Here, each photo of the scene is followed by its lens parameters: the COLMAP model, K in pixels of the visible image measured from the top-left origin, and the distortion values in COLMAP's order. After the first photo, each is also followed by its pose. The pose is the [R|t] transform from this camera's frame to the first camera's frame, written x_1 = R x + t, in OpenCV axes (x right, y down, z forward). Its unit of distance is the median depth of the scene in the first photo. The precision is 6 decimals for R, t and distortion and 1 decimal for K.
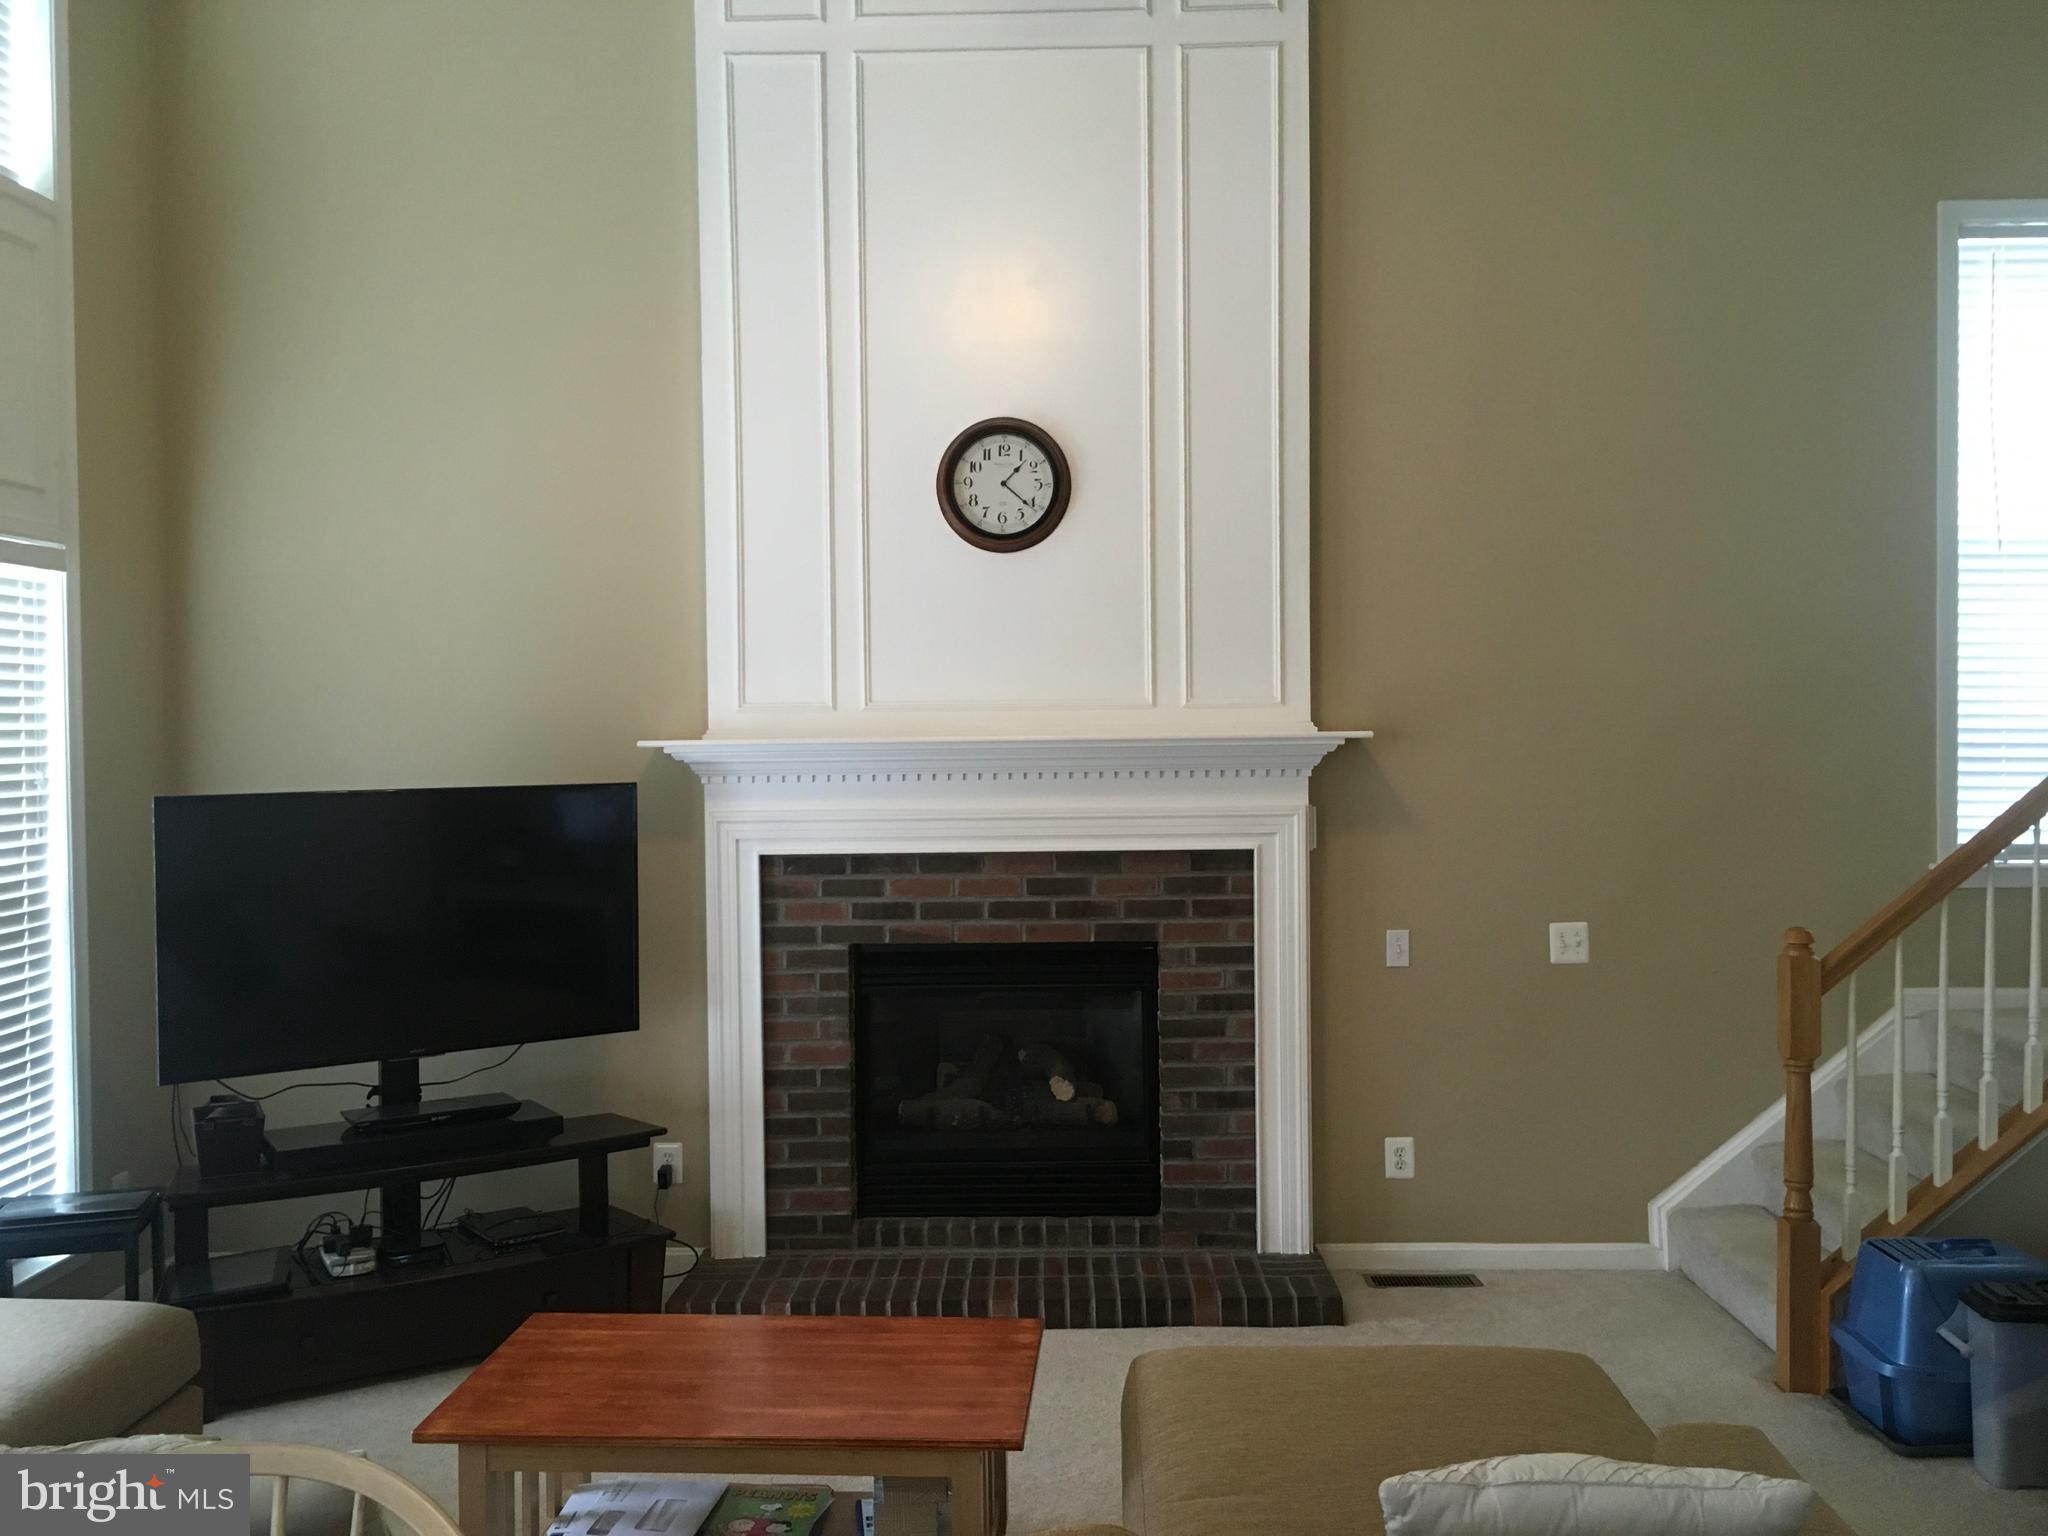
lens RADIAL K [[1745.3, 0, 1025.2], [0, 1745.3, 771.5], [0, 0, 1]] dist [0.080811, -0.102798]
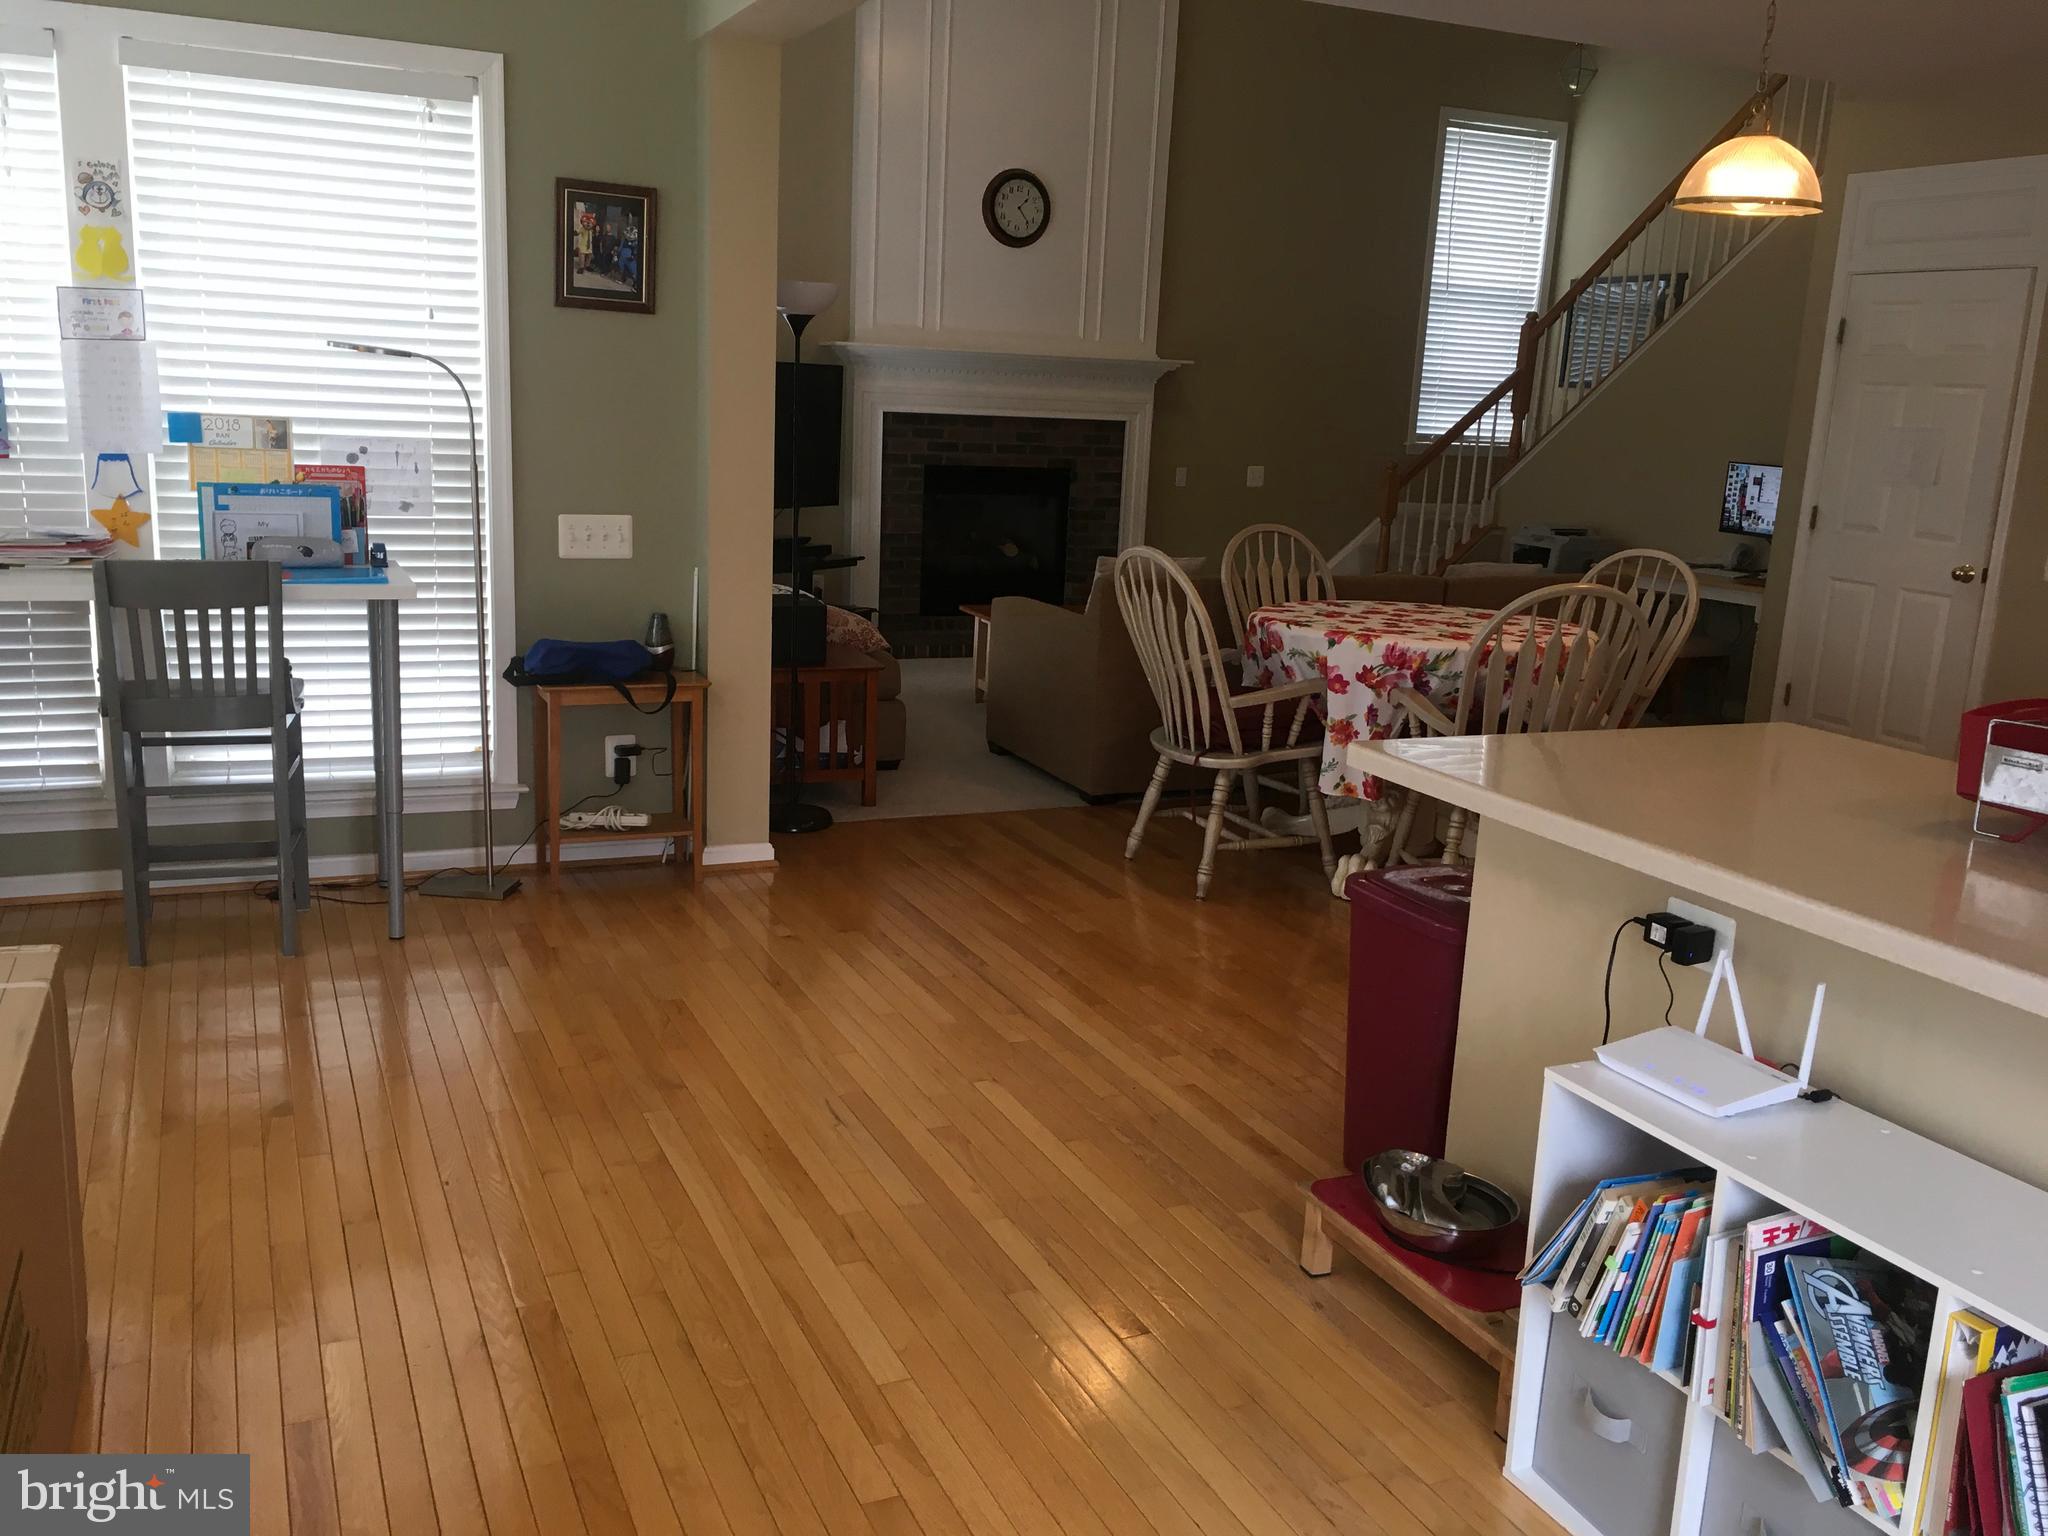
lens RADIAL K [[1745.3, 0, 1029.1], [0, 1745.3, 756.7], [0, 0, 1]] dist [0.080811, -0.102798]
pose [[0.901255, -0.036935, 0.431712, -0.801534], [-0.046567, 0.982332, 0.181258, 0.062853], [-0.430780, -0.183463, 0.883612, -0.709303]]
